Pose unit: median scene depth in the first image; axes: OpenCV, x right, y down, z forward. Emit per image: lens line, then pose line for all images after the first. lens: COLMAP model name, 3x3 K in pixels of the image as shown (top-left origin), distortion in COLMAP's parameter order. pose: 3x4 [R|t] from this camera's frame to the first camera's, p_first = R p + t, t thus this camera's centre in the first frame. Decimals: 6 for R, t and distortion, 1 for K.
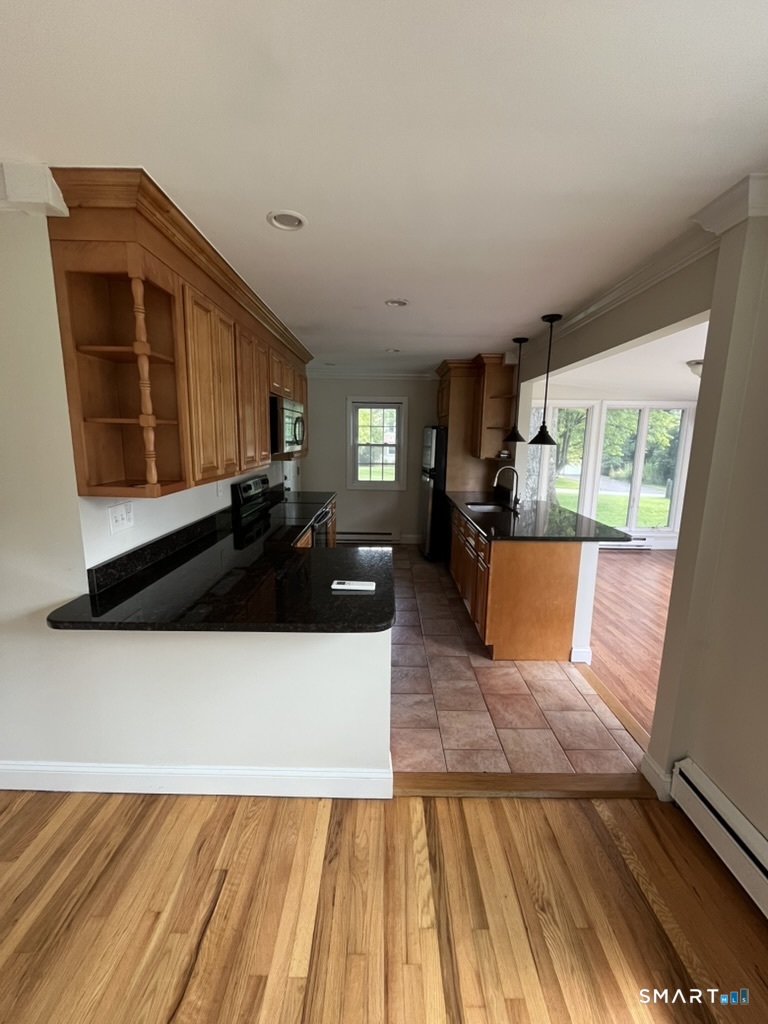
lens RADIAL K [[415.0, 0, 386.7], [0, 415.0, 508.1], [0, 0, 1]] dist [-0.003393, -0.000019]
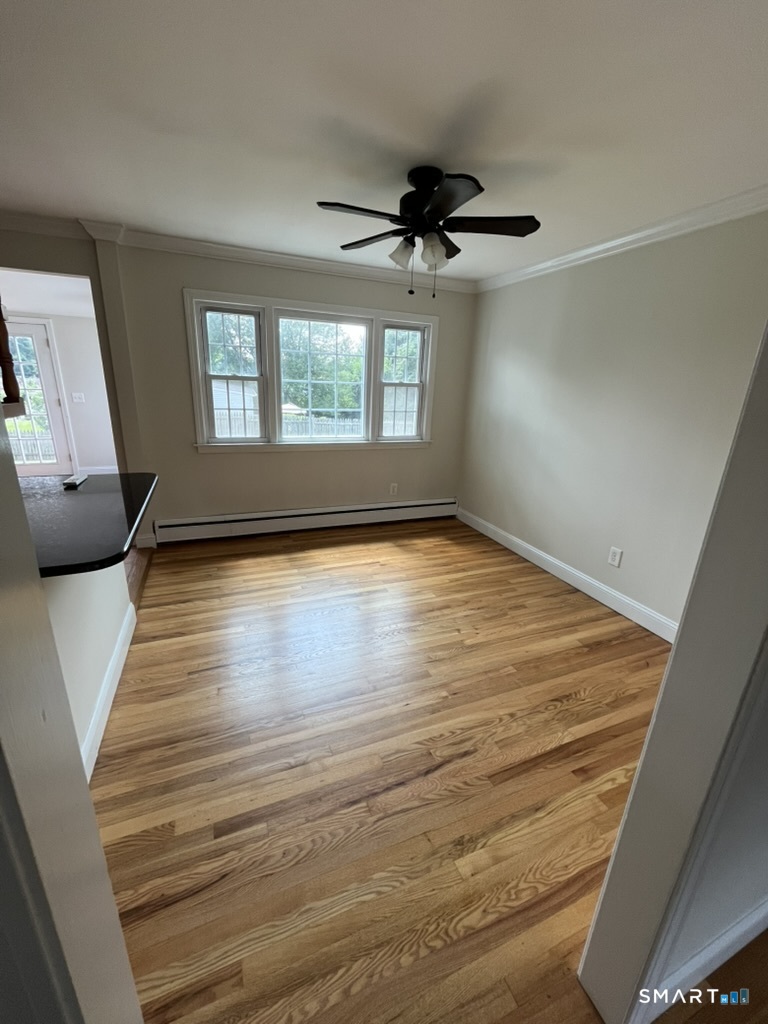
lens RADIAL K [[415.0, 0, 386.7], [0, 415.0, 508.1], [0, 0, 1]] dist [-0.003393, -0.000019]
pose [[-0.380741, -0.309148, 0.871472, -0.689694], [0.106407, 0.921547, 0.373401, -0.042859], [-0.918539, 0.234900, -0.317975, 0.279366]]
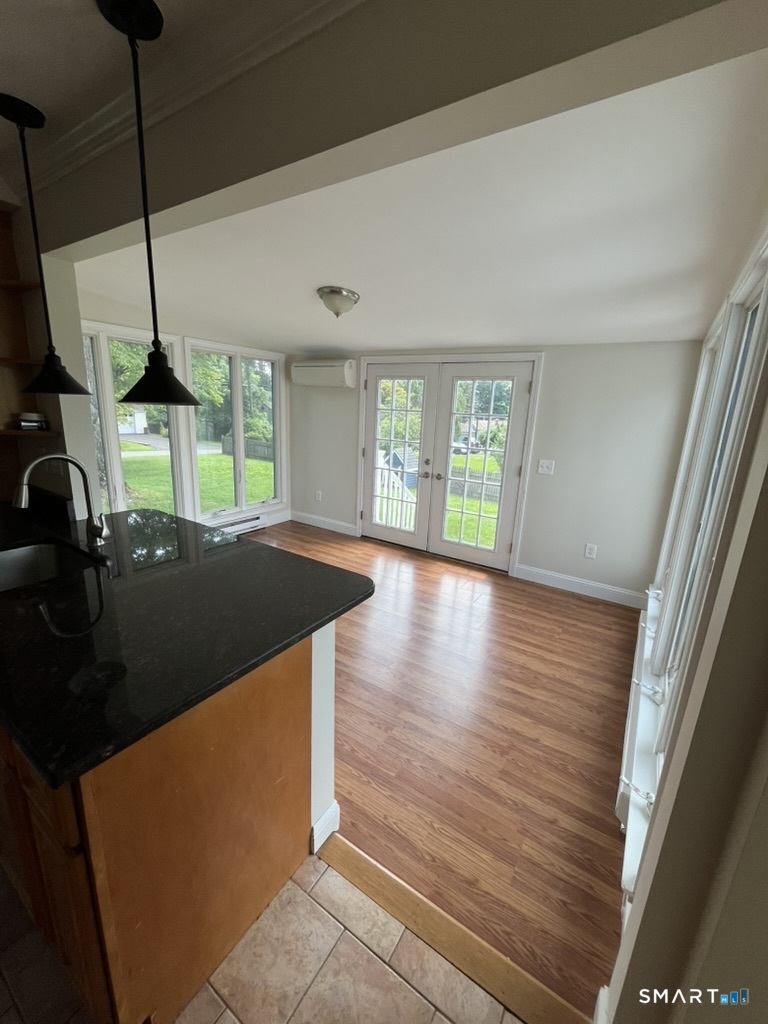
lens RADIAL K [[415.0, 0, 386.7], [0, 415.0, 508.1], [0, 0, 1]] dist [-0.003393, -0.000019]
pose [[0.544373, -0.190144, 0.817009, 0.127462], [0.105030, 0.981756, 0.158505, -0.078879], [-0.832242, -0.000475, 0.554412, 0.498302]]
